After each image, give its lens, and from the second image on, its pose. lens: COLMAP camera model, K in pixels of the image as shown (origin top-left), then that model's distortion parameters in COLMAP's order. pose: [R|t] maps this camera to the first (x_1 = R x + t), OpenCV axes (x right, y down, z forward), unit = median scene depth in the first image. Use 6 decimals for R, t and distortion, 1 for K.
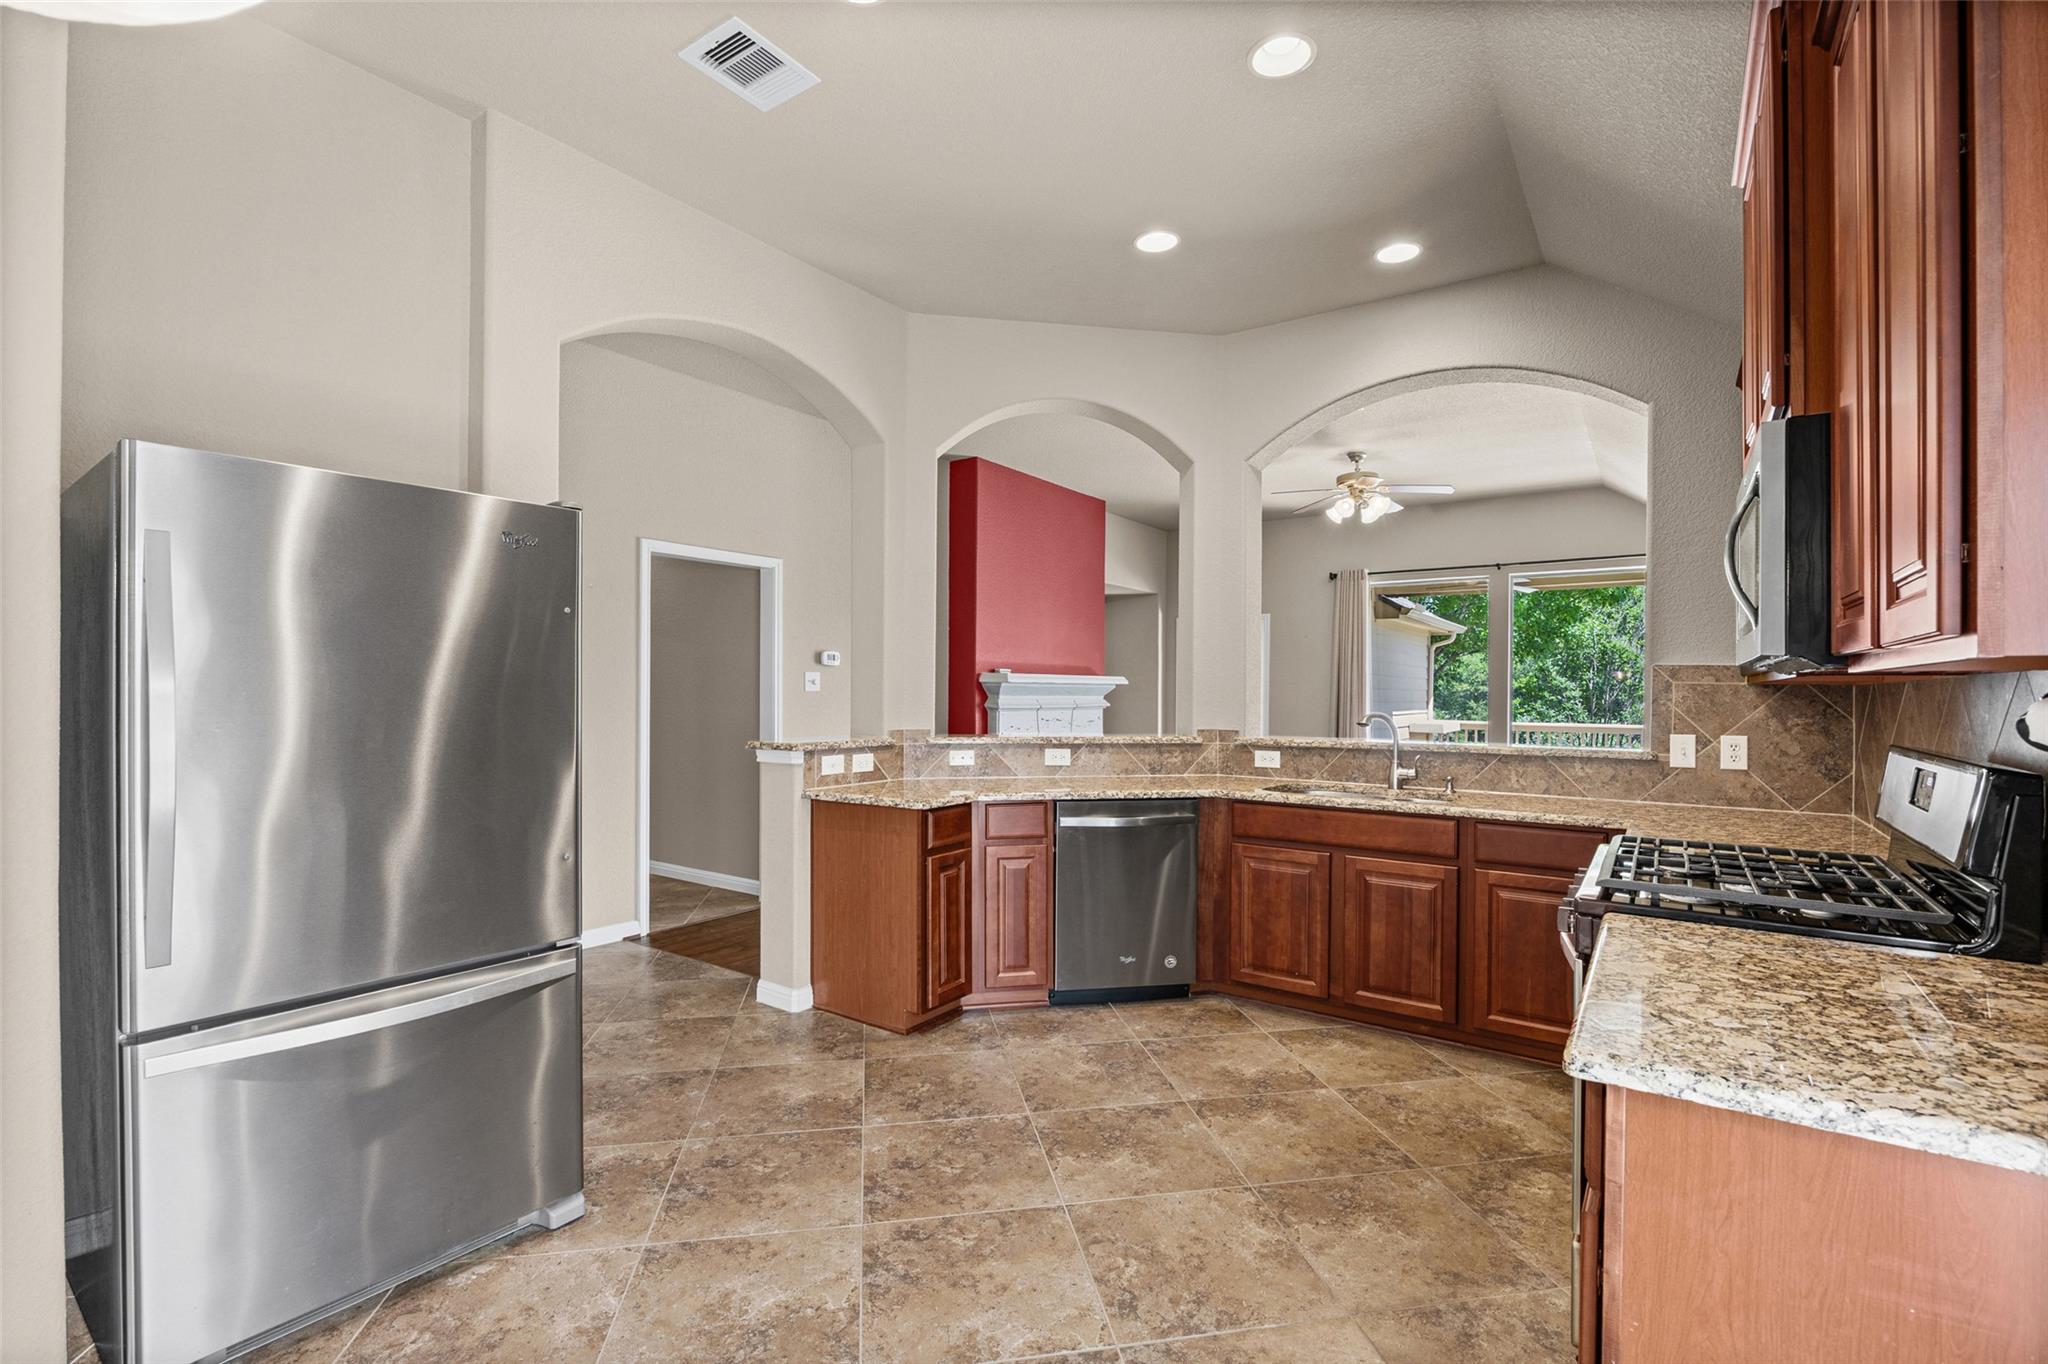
lens RADIAL K [[901.6, 0, 1029.6], [0, 901.6, 692.8], [0, 0, 1]] dist [-0.000826, -0.000027]
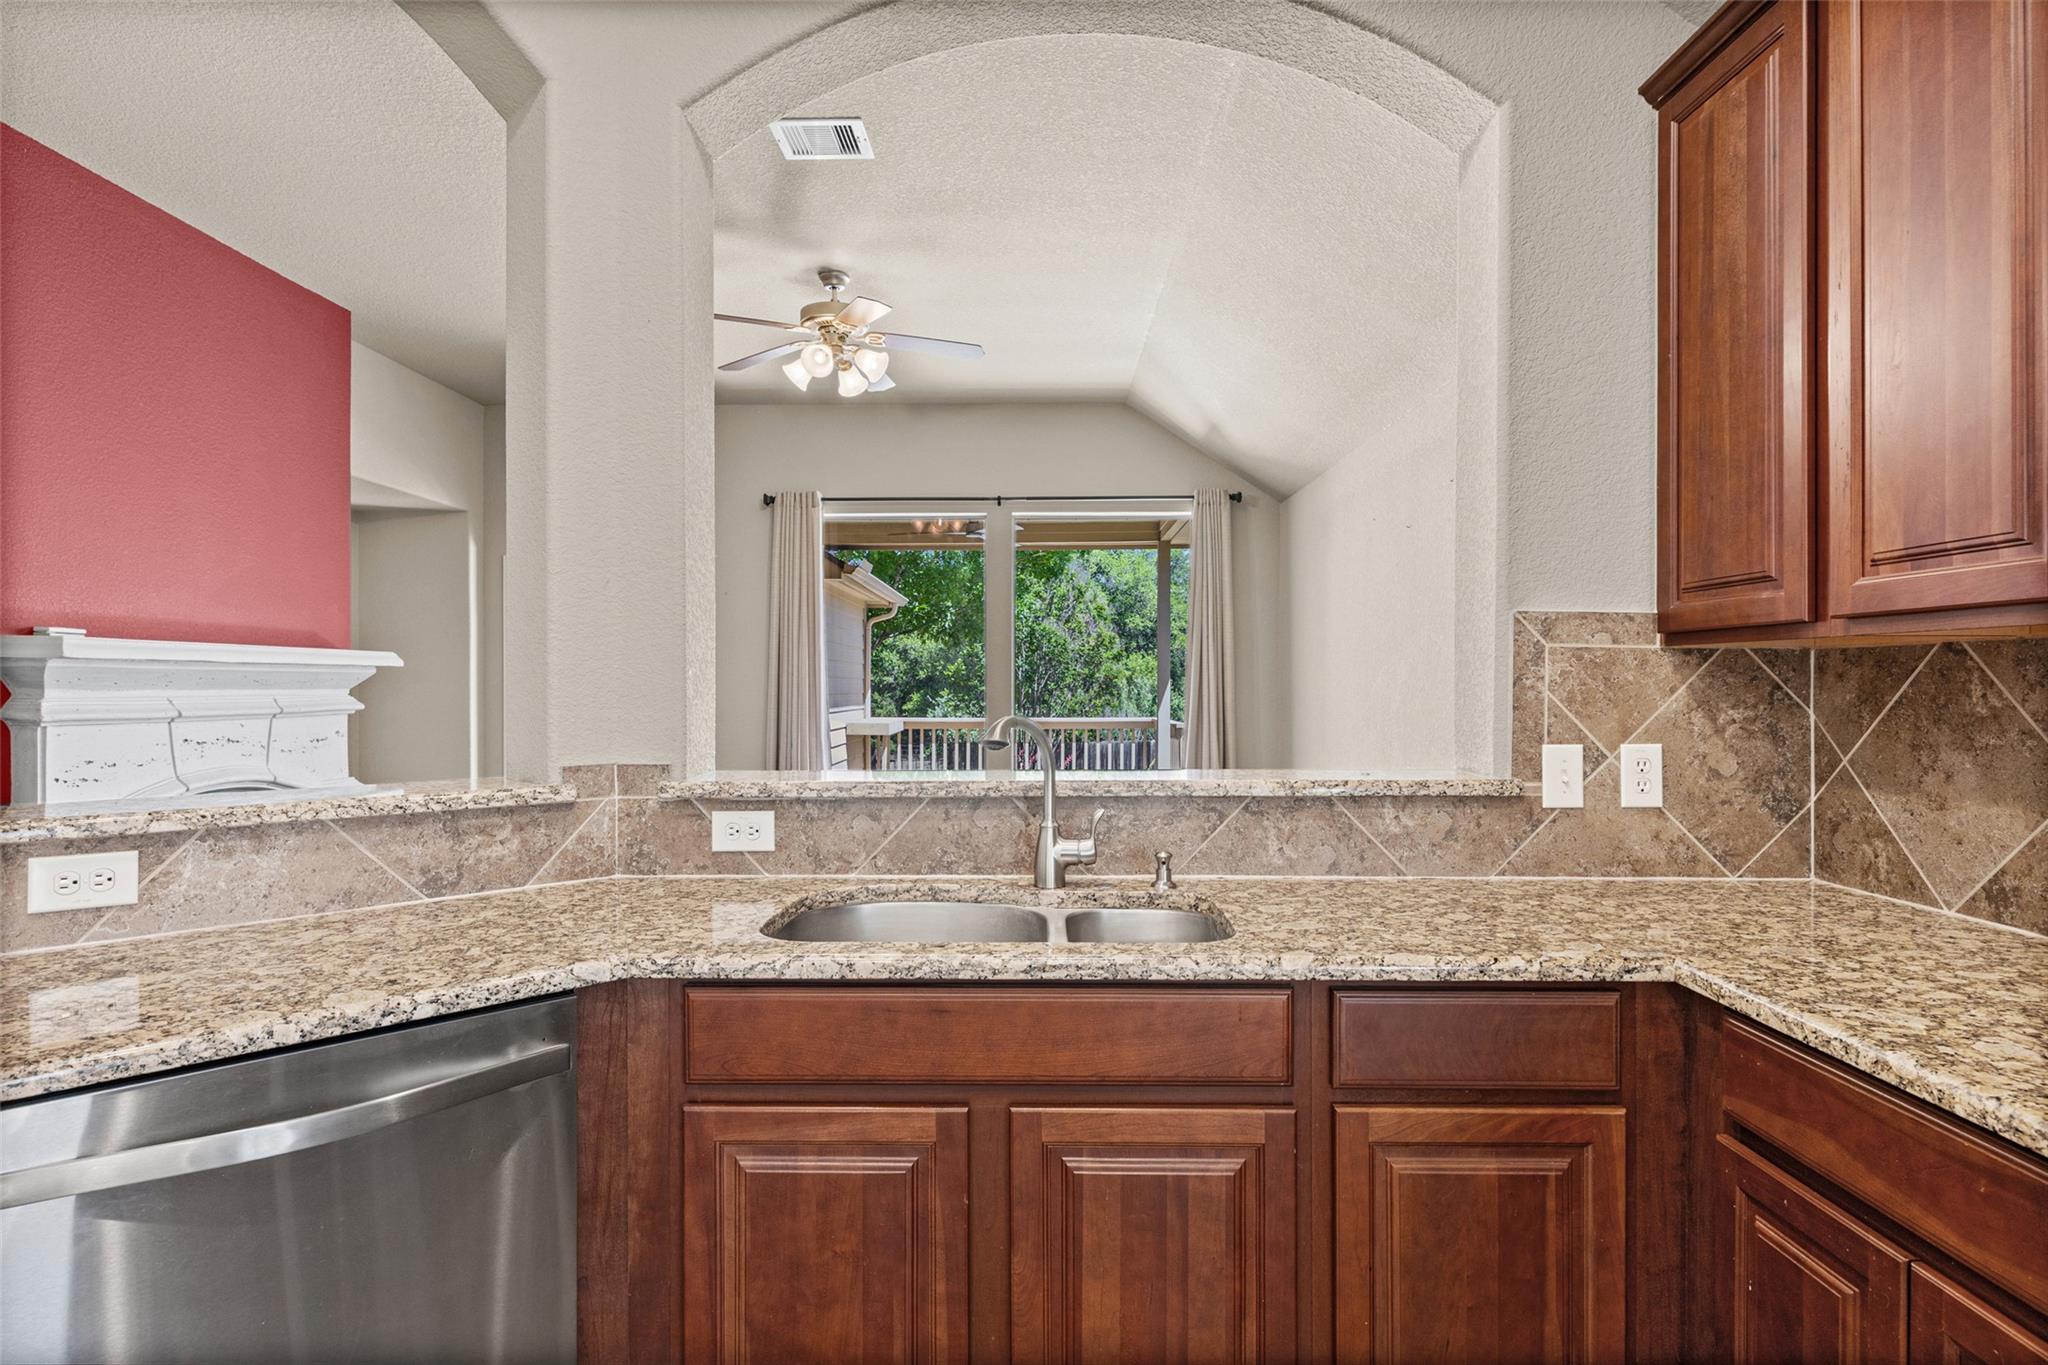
lens RADIAL K [[1092.7, 0, 1027.8], [0, 1092.7, 686.6], [0, 0, 1]] dist [0.000610, -0.001031]
pose [[0.820299, -0.008507, 0.571871, 0.097172], [0.008262, 0.999961, 0.003026, 0.007468], [-0.571875, 0.002243, 0.820338, 0.594574]]
